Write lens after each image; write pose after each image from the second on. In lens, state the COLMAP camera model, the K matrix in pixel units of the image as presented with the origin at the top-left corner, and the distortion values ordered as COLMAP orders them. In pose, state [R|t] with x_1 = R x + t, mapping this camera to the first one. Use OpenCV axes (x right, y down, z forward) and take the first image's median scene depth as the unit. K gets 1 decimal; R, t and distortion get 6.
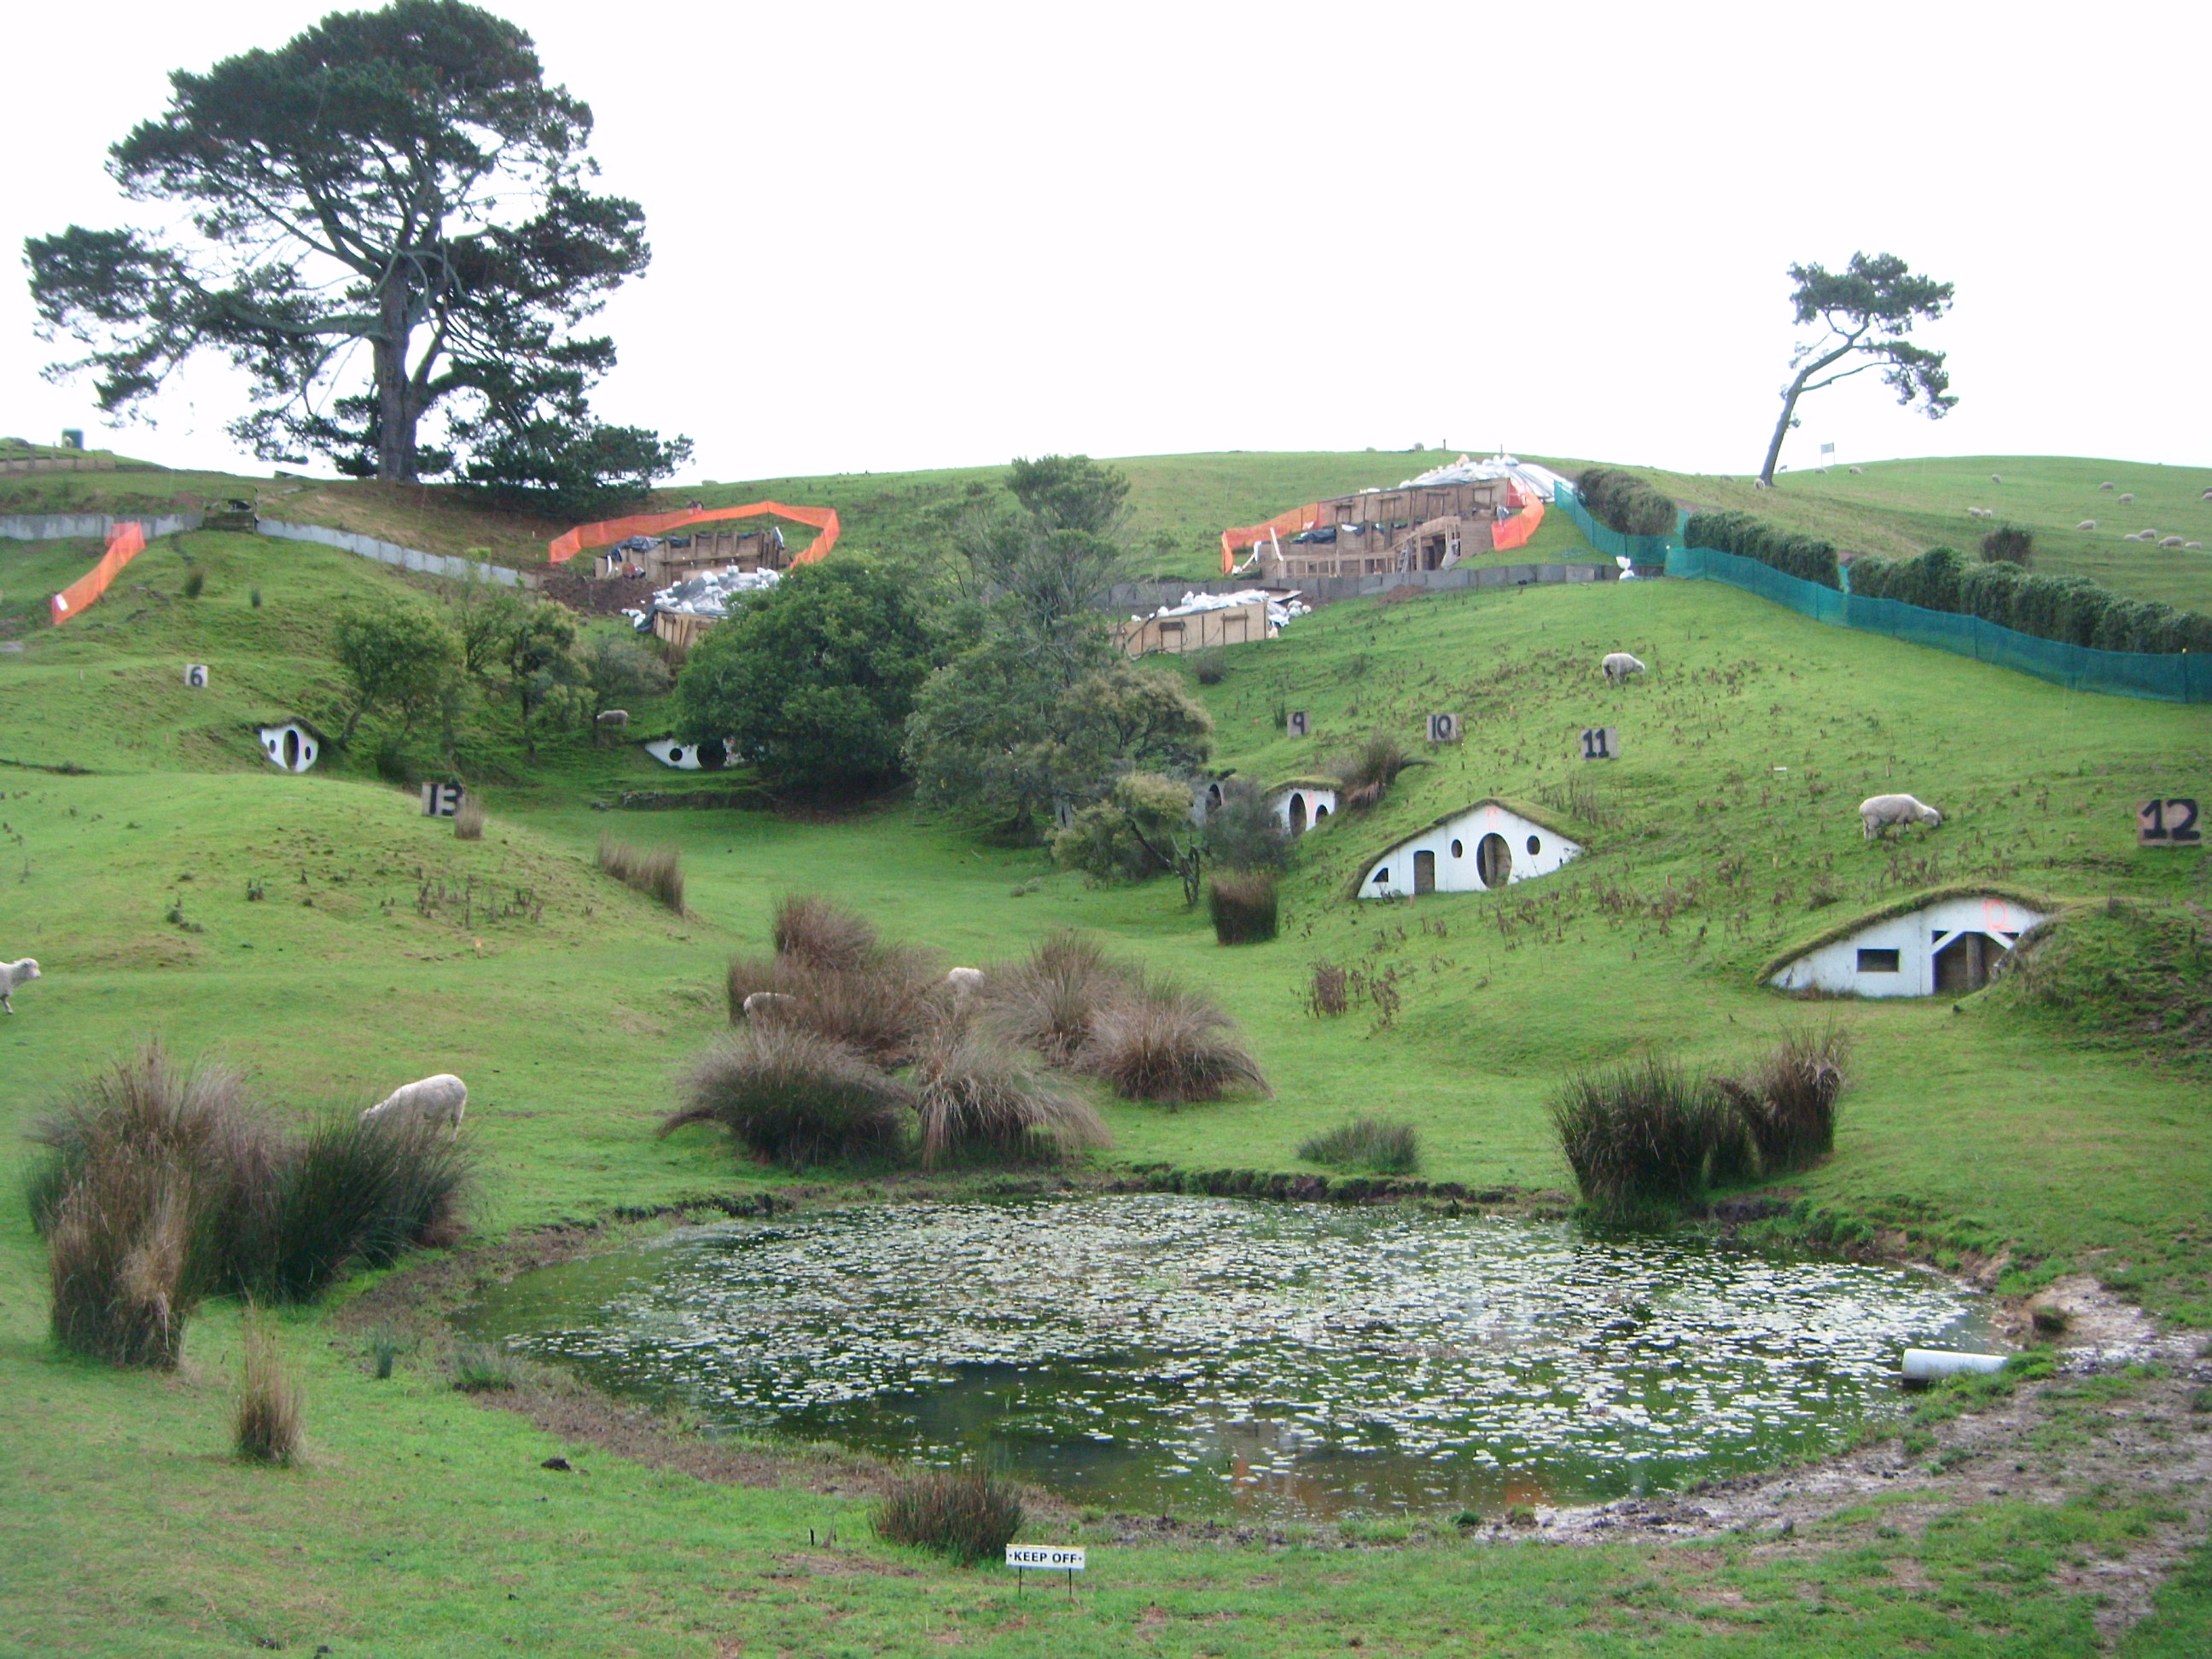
lens RADIAL K [[2429.6, 0, 1106.0], [0, 2429.6, 829.5], [0, 0, 1]] dist [-0.242683, 0.157415]
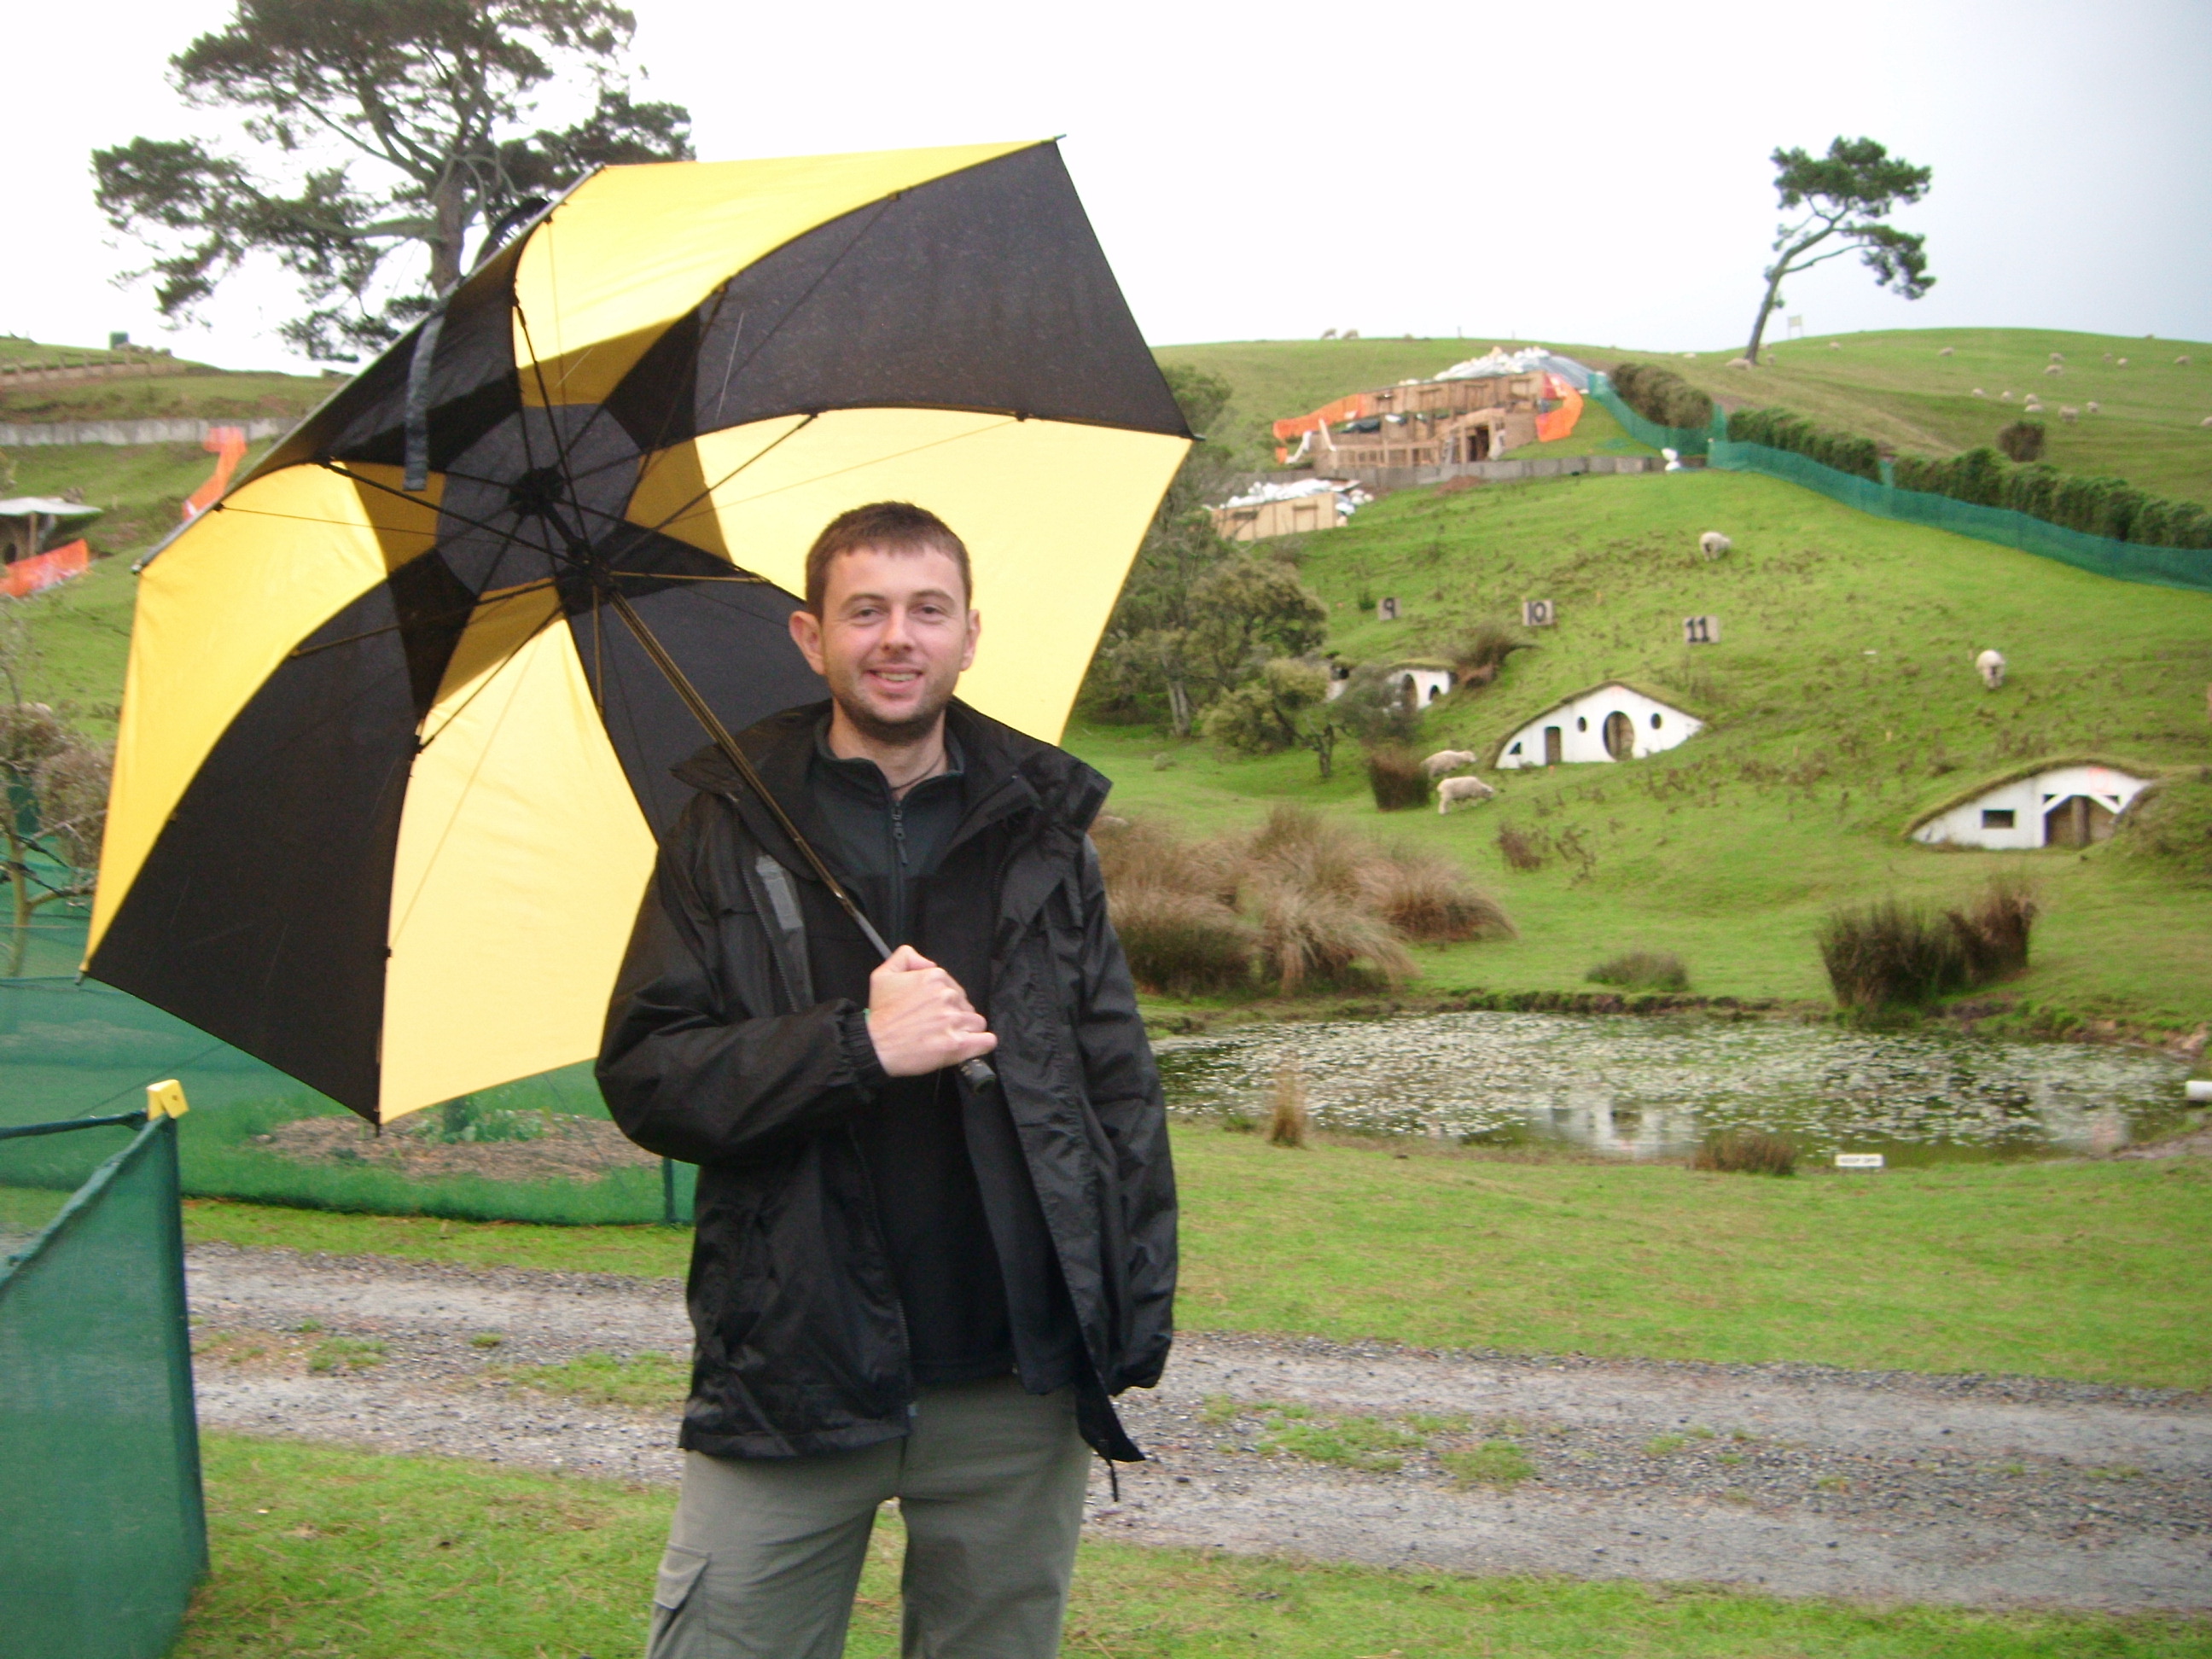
lens RADIAL K [[2429.6, 0, 1106.0], [0, 2429.6, 829.5], [0, 0, 1]] dist [-0.242683, 0.157415]
pose [[0.999624, -0.014904, 0.023025, -0.065227], [0.013642, 0.998448, 0.053999, -0.004225], [-0.023794, -0.053664, 0.998276, -0.075947]]
